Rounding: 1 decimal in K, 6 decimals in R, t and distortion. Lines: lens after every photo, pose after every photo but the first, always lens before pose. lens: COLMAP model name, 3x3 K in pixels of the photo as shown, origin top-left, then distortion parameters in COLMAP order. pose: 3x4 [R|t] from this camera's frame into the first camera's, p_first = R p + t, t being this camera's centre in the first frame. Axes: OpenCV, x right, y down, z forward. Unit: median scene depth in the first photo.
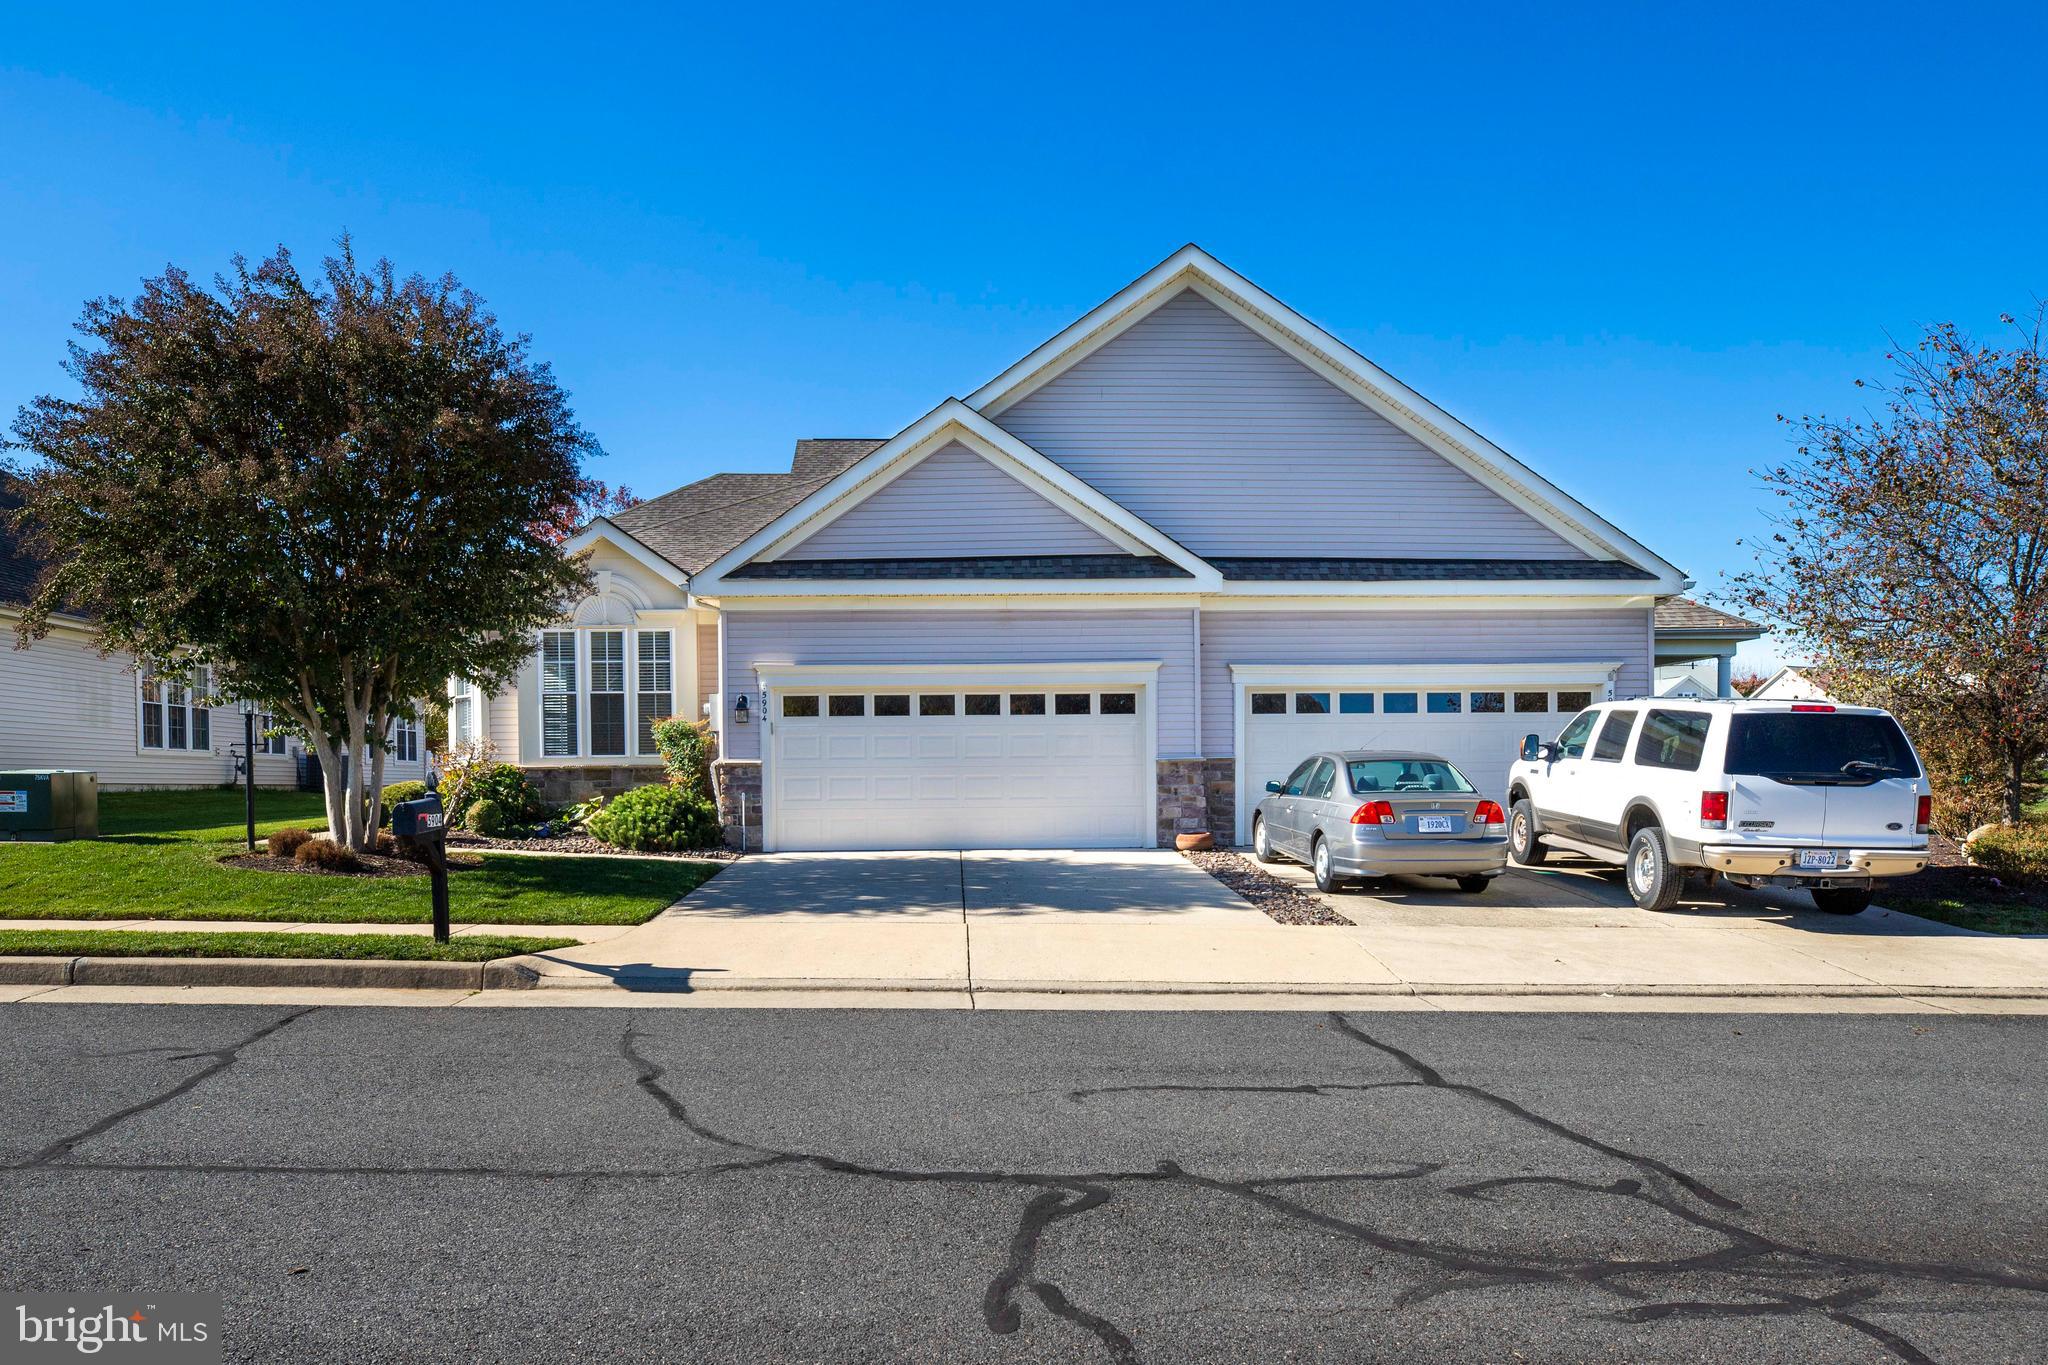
lens RADIAL K [[1305.3, 0, 1024.0], [0, 1305.3, 682.5], [0, 0, 1]] dist [-0.004715, -0.000831]
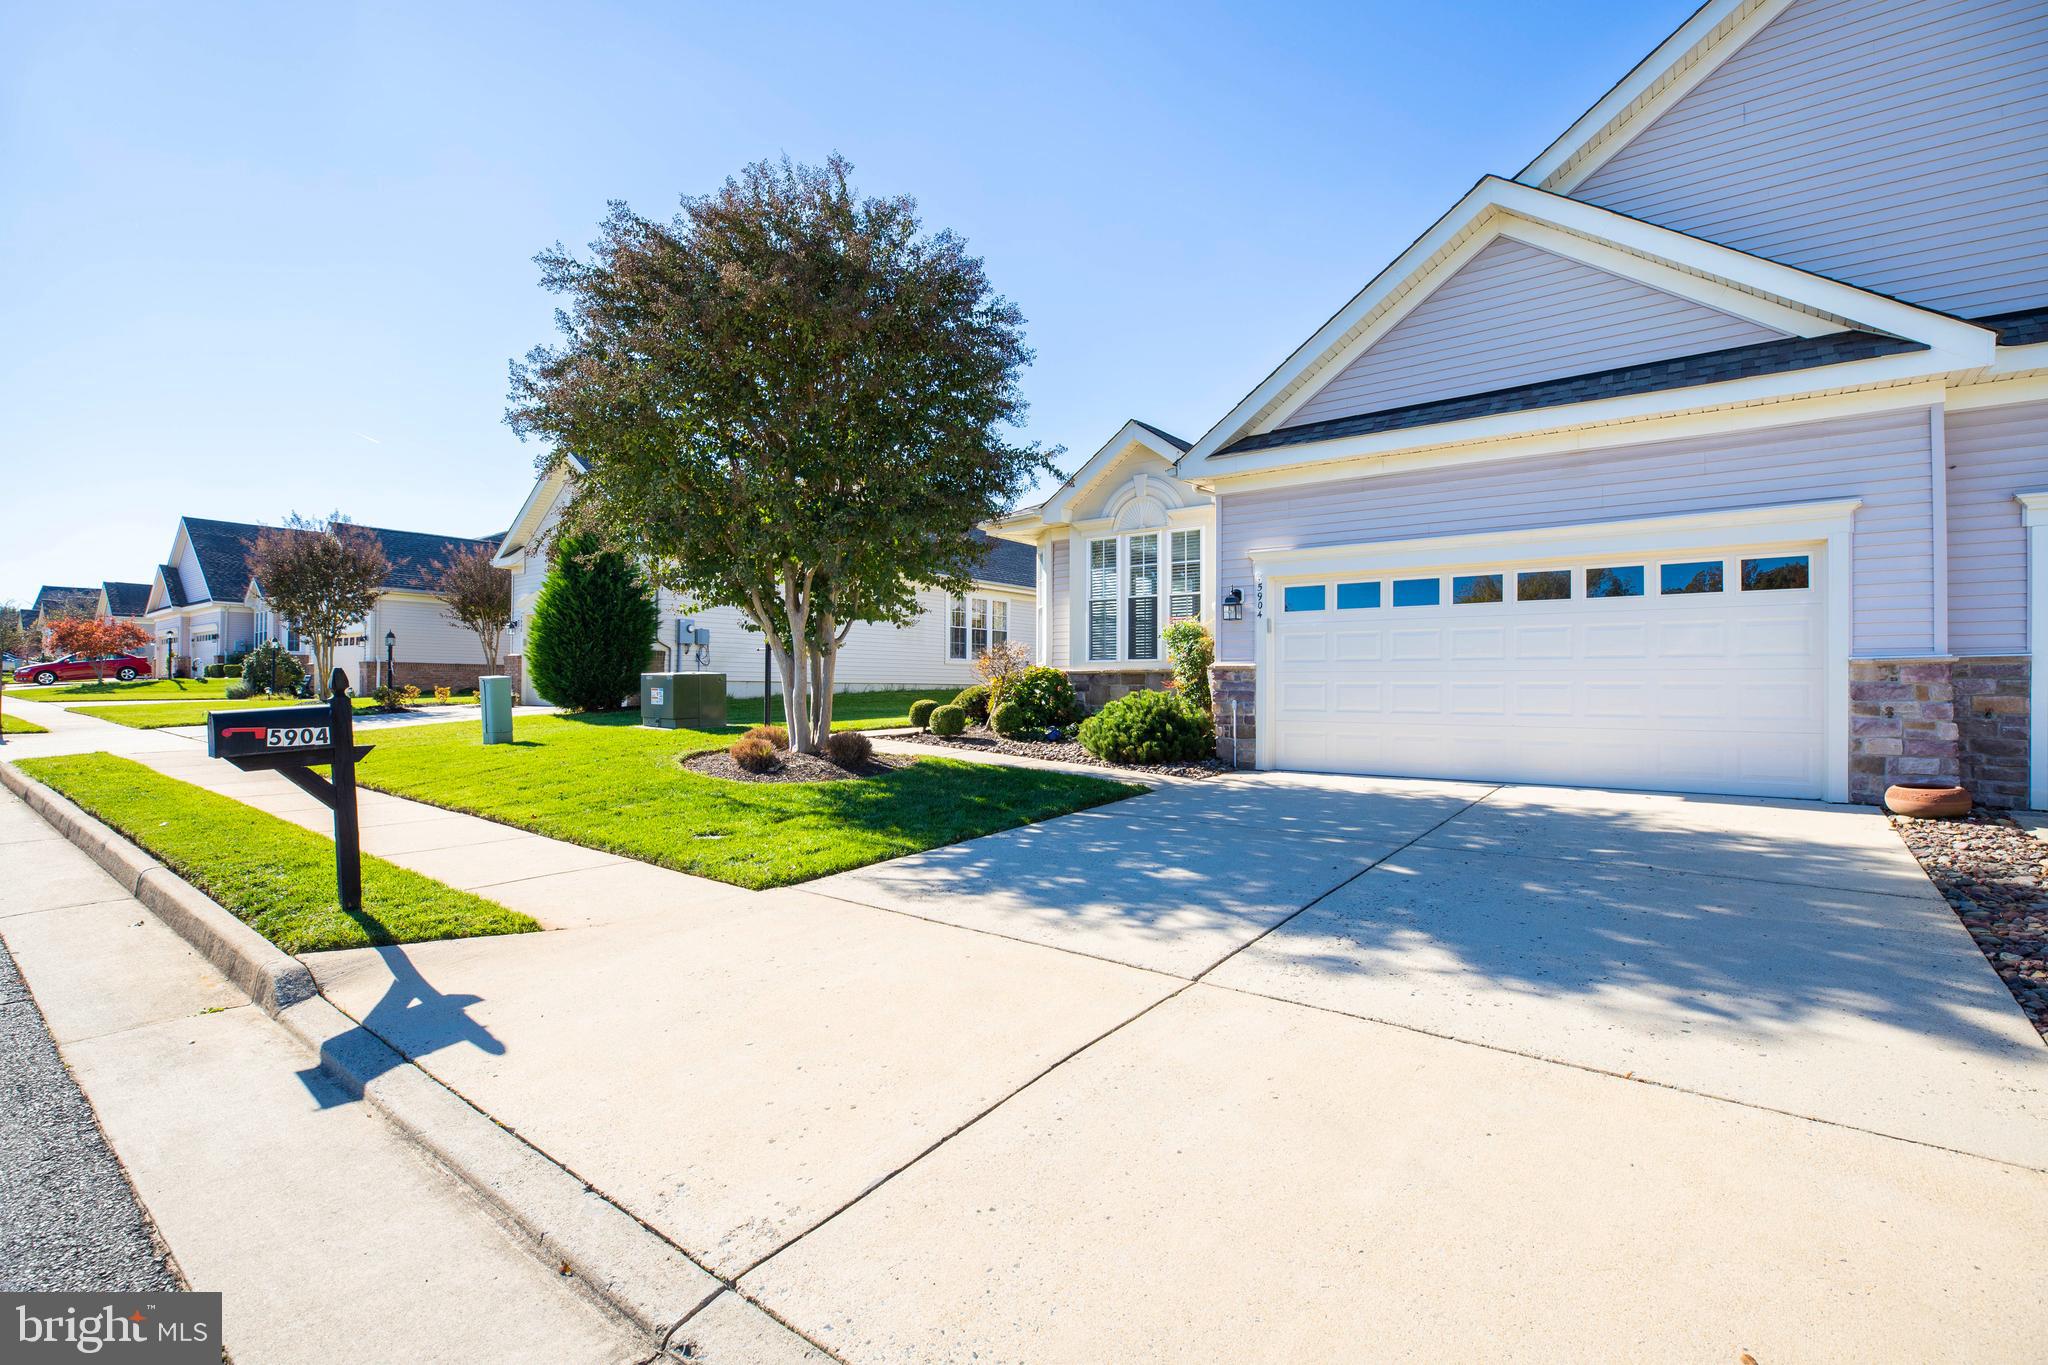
lens RADIAL K [[977.7, 0, 1025.2], [0, 977.7, 652.9], [0, 0, 1]] dist [-0.034829, 0.015574]
pose [[0.783282, -0.009523, -0.621593, 0.078315], [0.035636, 0.998926, 0.029603, 0.028432], [0.620644, -0.045338, 0.782781, 0.400811]]
